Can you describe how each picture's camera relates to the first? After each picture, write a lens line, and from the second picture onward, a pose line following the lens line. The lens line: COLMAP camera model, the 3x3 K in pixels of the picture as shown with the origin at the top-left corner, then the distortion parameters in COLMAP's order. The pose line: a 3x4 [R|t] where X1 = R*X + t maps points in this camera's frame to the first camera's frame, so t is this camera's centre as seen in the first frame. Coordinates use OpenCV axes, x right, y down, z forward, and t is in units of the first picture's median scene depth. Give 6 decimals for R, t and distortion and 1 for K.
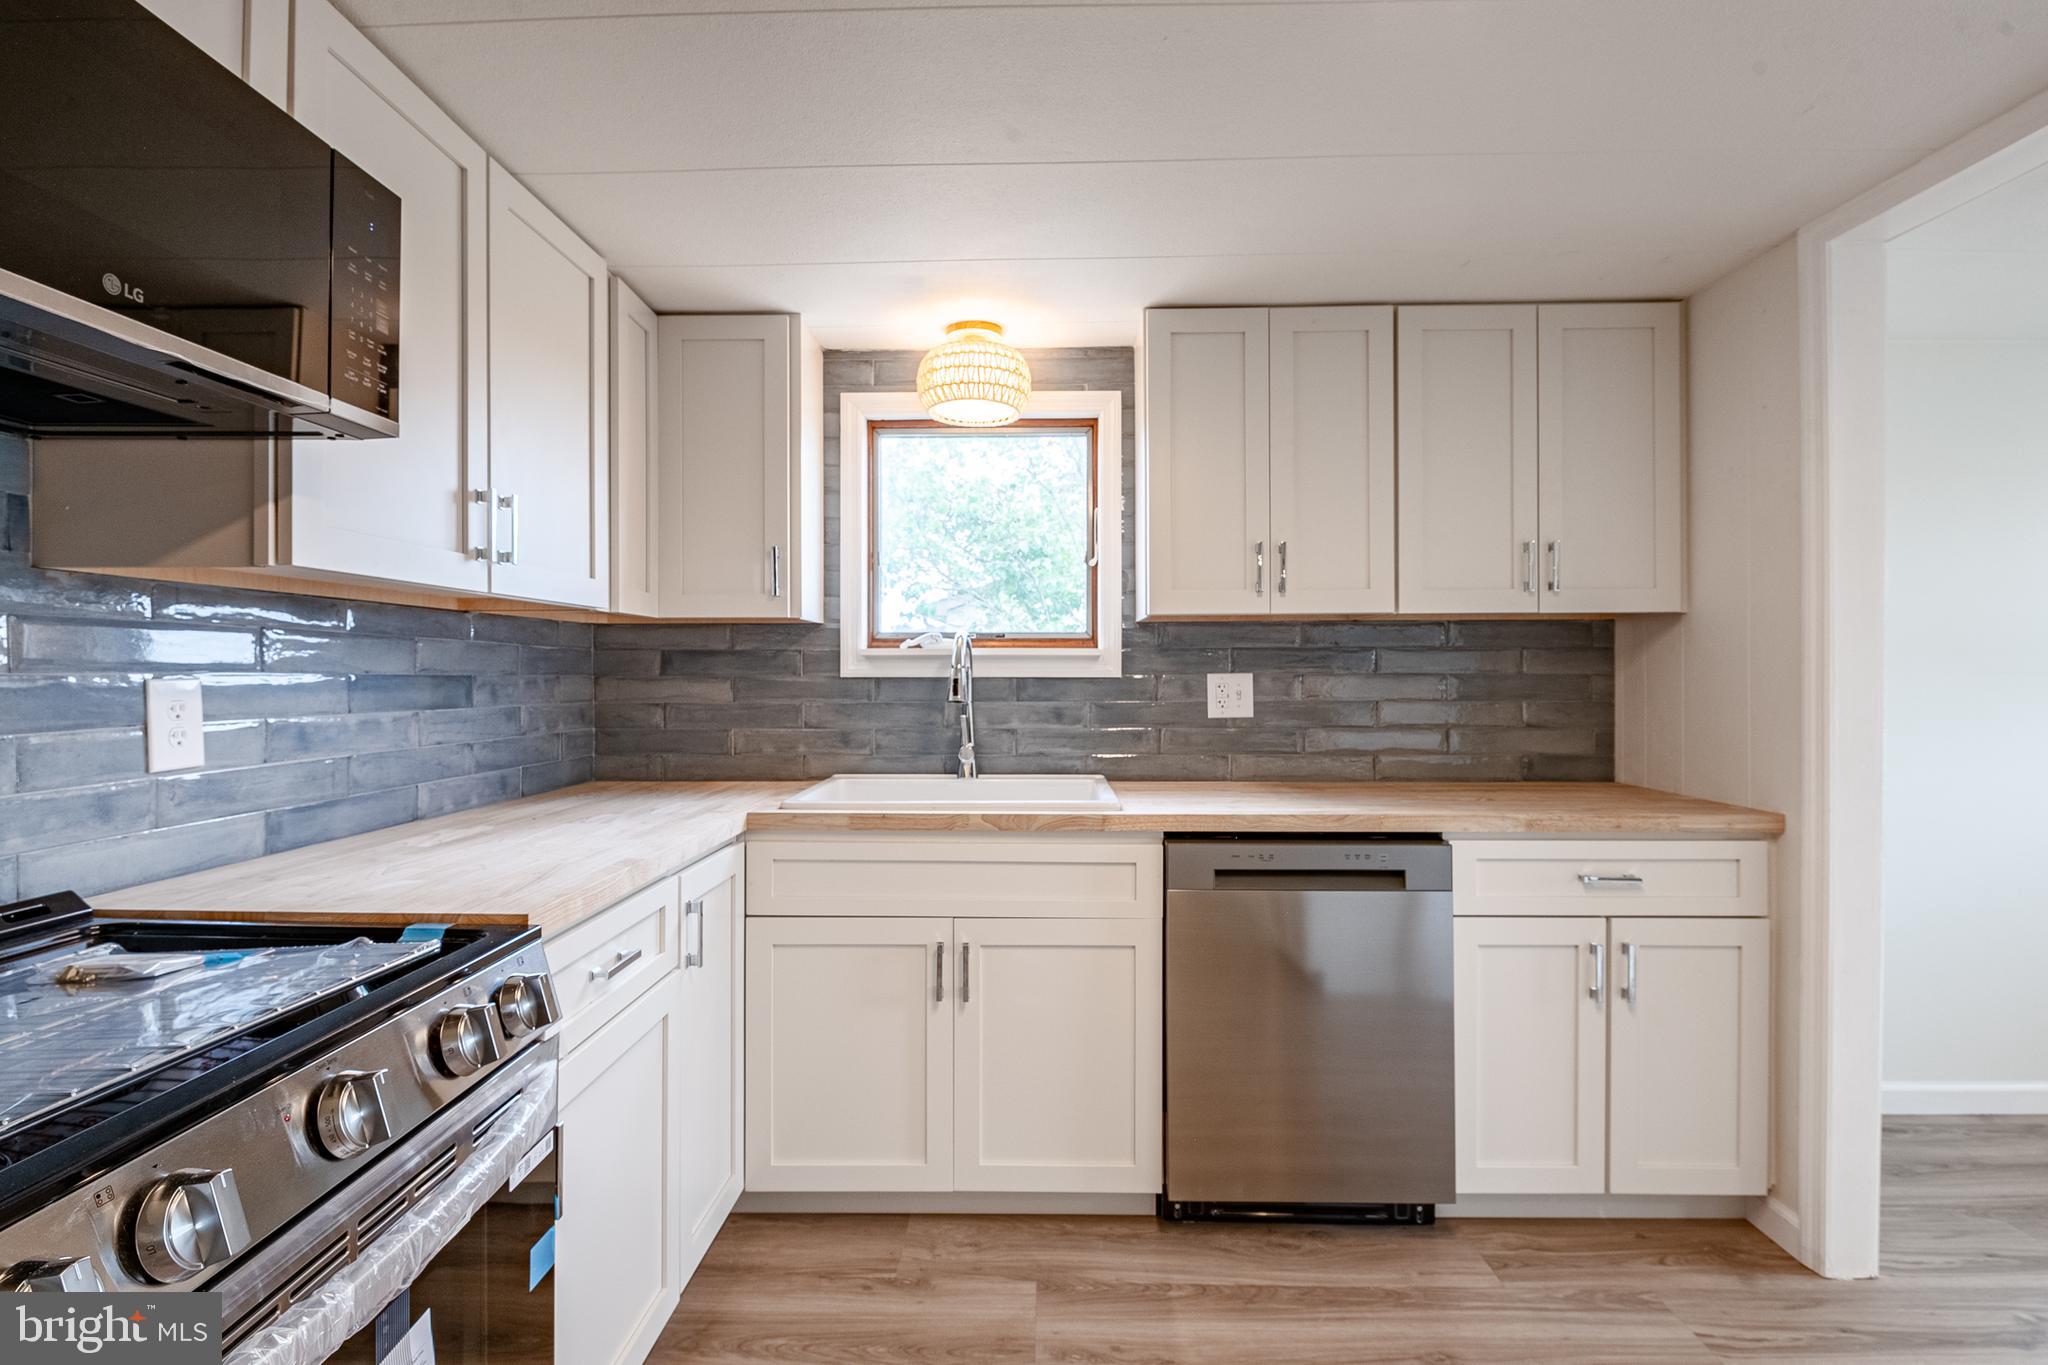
lens RADIAL K [[993.7, 0, 1028.4], [0, 993.7, 663.7], [0, 0, 1]] dist [-0.000489, -0.003774]
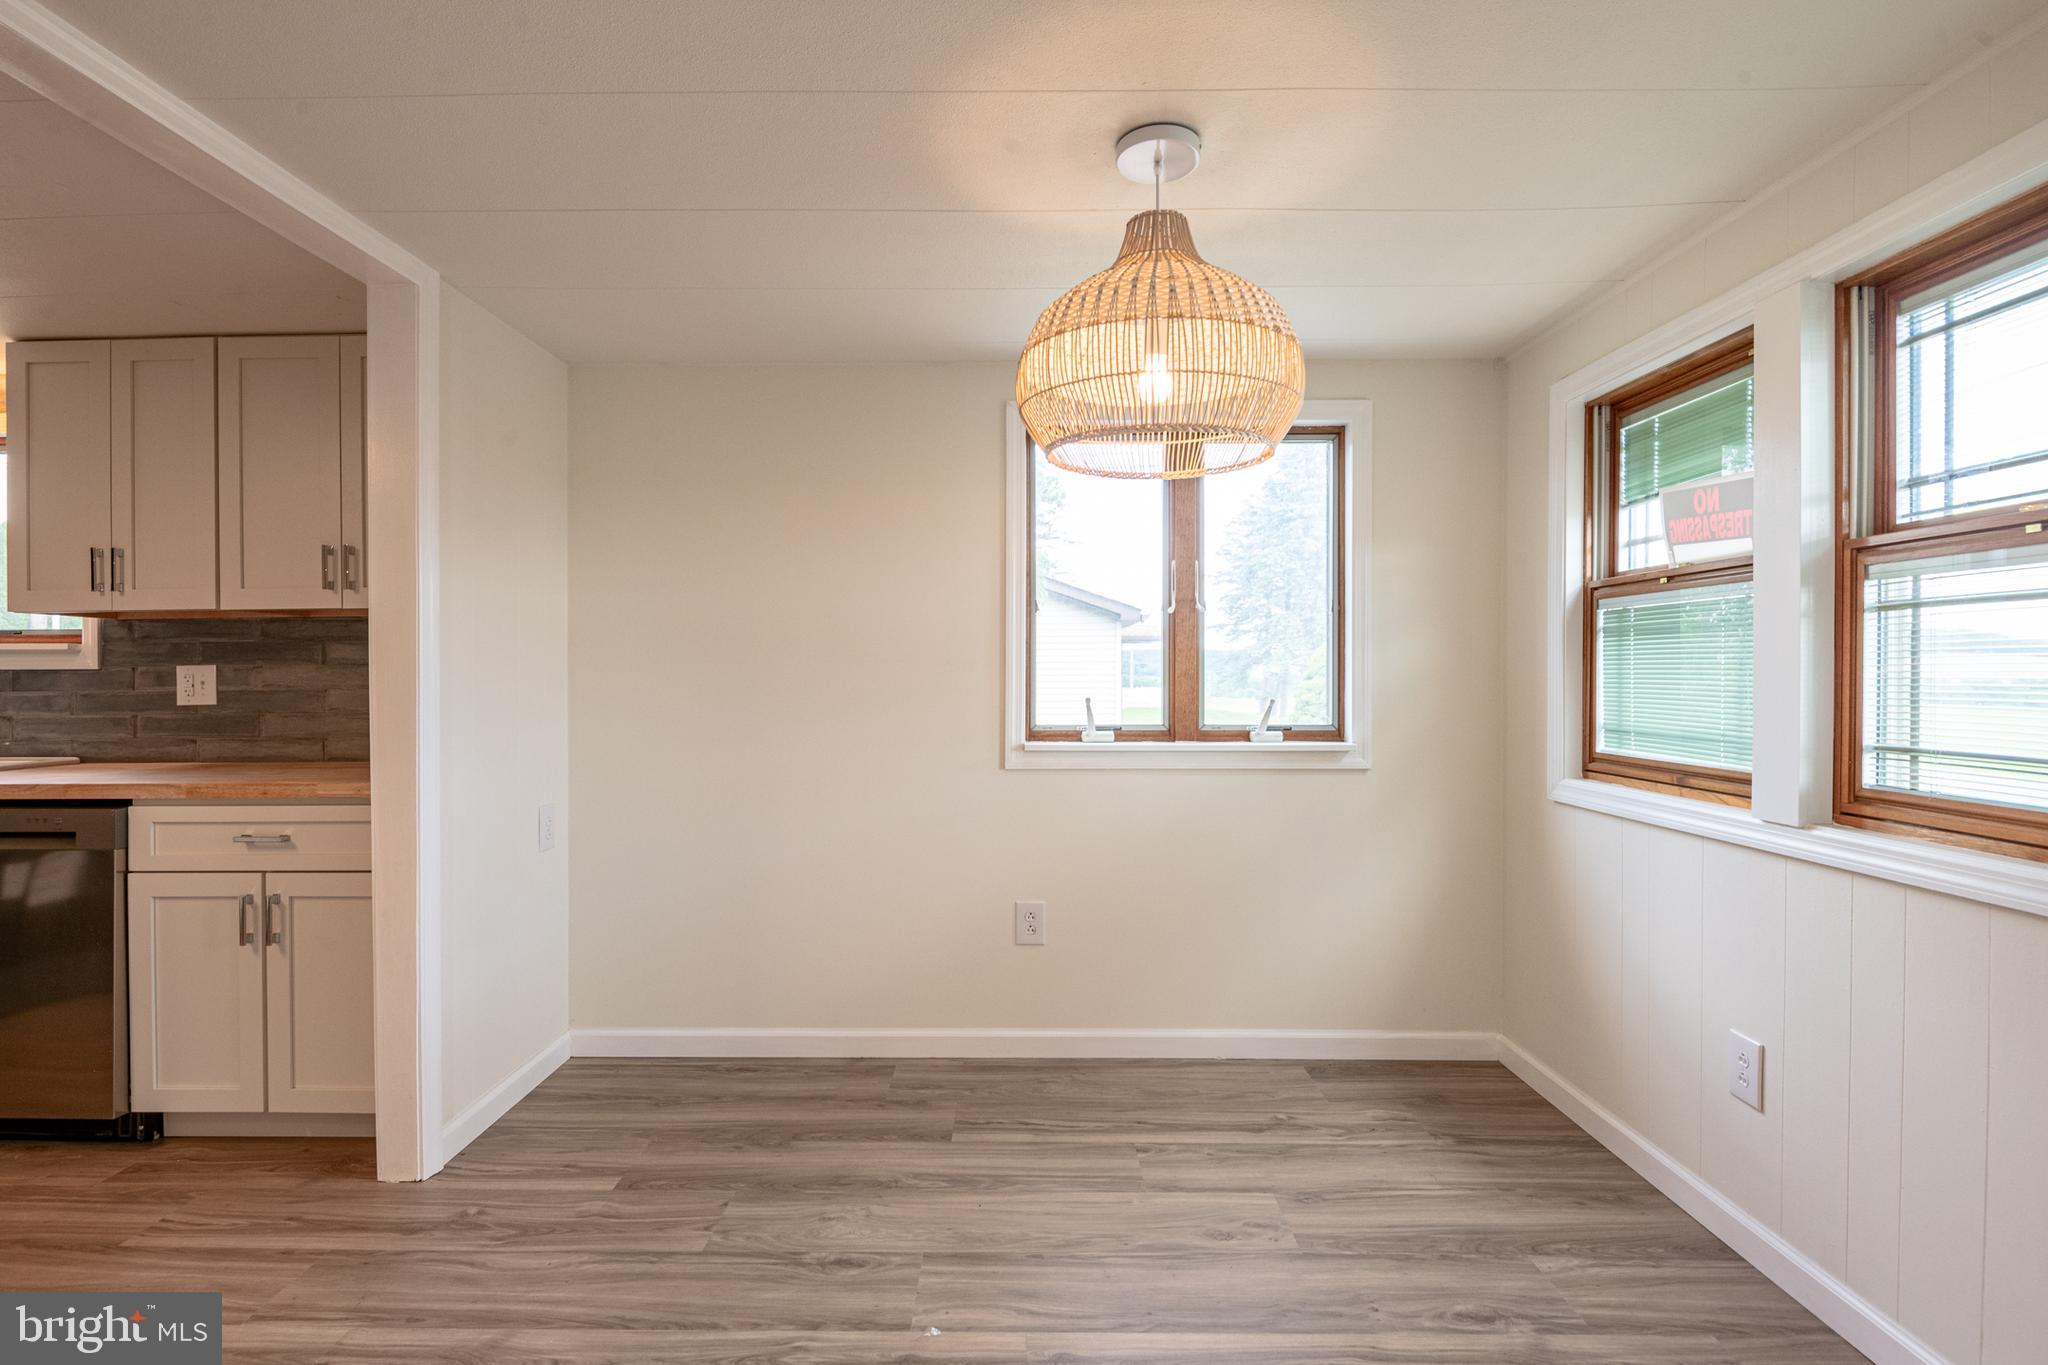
lens RADIAL K [[993.7, 0, 1015.9], [0, 993.7, 674.3], [0, 0, 1]] dist [-0.000489, -0.003774]
pose [[0.999957, -0.007868, -0.004808, 1.206881], [0.007889, 0.999960, 0.004331, 0.023685], [0.004773, -0.004369, 0.999979, -0.117081]]
